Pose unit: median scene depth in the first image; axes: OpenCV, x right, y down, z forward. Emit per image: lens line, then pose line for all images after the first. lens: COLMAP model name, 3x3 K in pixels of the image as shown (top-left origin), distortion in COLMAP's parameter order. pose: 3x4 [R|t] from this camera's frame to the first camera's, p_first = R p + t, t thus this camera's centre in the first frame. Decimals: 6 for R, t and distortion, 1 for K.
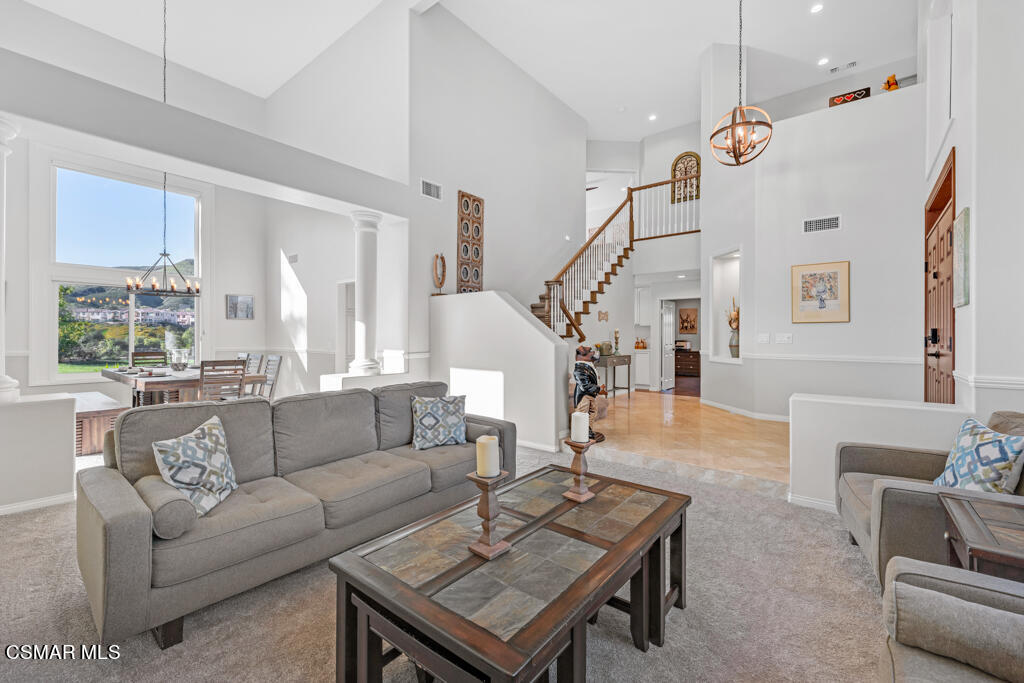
lens RADIAL K [[418.5, 0, 510.1], [0, 418.5, 334.4], [0, 0, 1]] dist [0.001494, 0.000086]
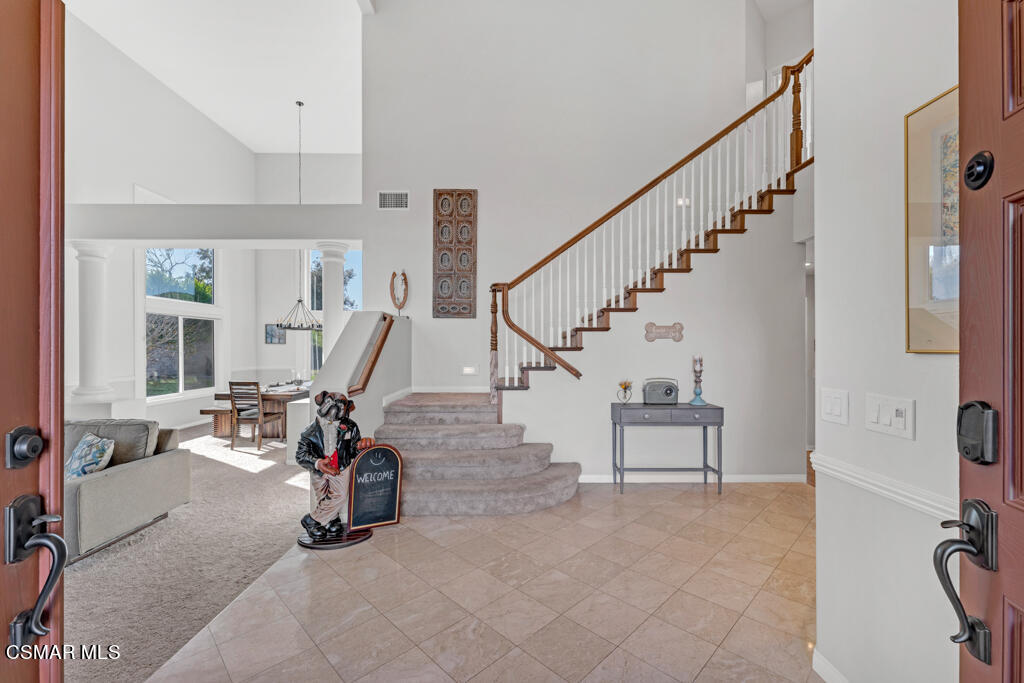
lens RADIAL K [[423.4, 0, 512.0], [0, 423.4, 341.5], [0, 0, 1]] dist [0.003985, -0.000099]
pose [[0.634113, -0.014046, -0.773113, 0.591709], [0.005154, 0.999890, -0.013939, -0.026948], [0.773223, 0.004854, 0.634116, 0.552837]]
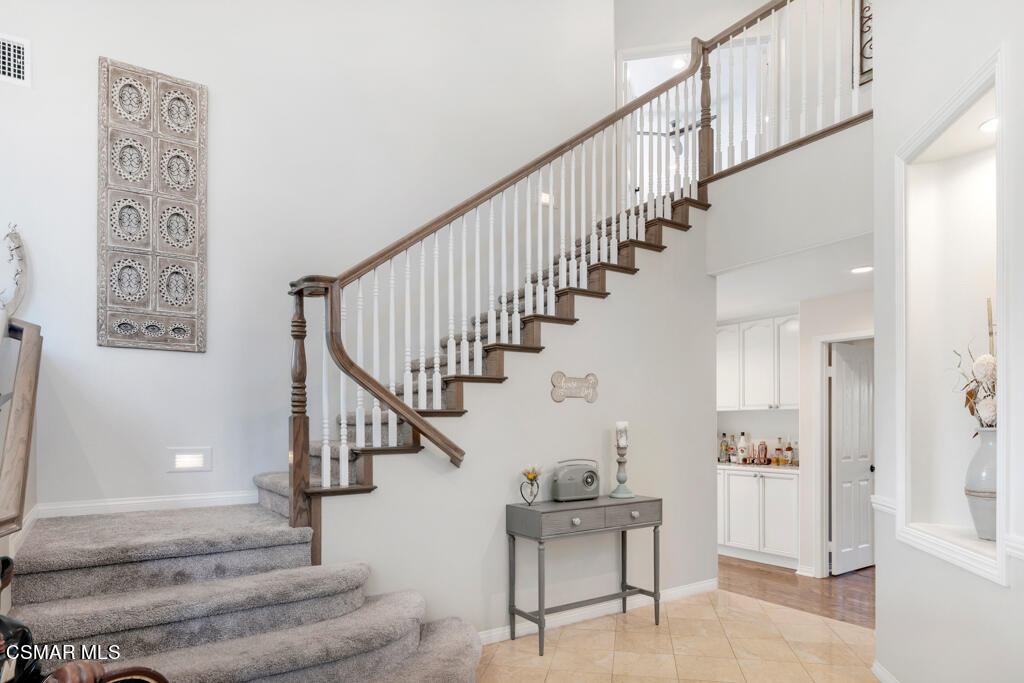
lens RADIAL K [[616.7, 0, 520.4], [0, 616.7, 413.7], [0, 0, 1]] dist [0.000379, -0.001290]
pose [[0.958495, -0.012189, -0.284849, 0.366796], [0.009627, 0.999900, -0.010393, -0.018134], [0.284947, 0.007220, 0.958516, 0.551092]]
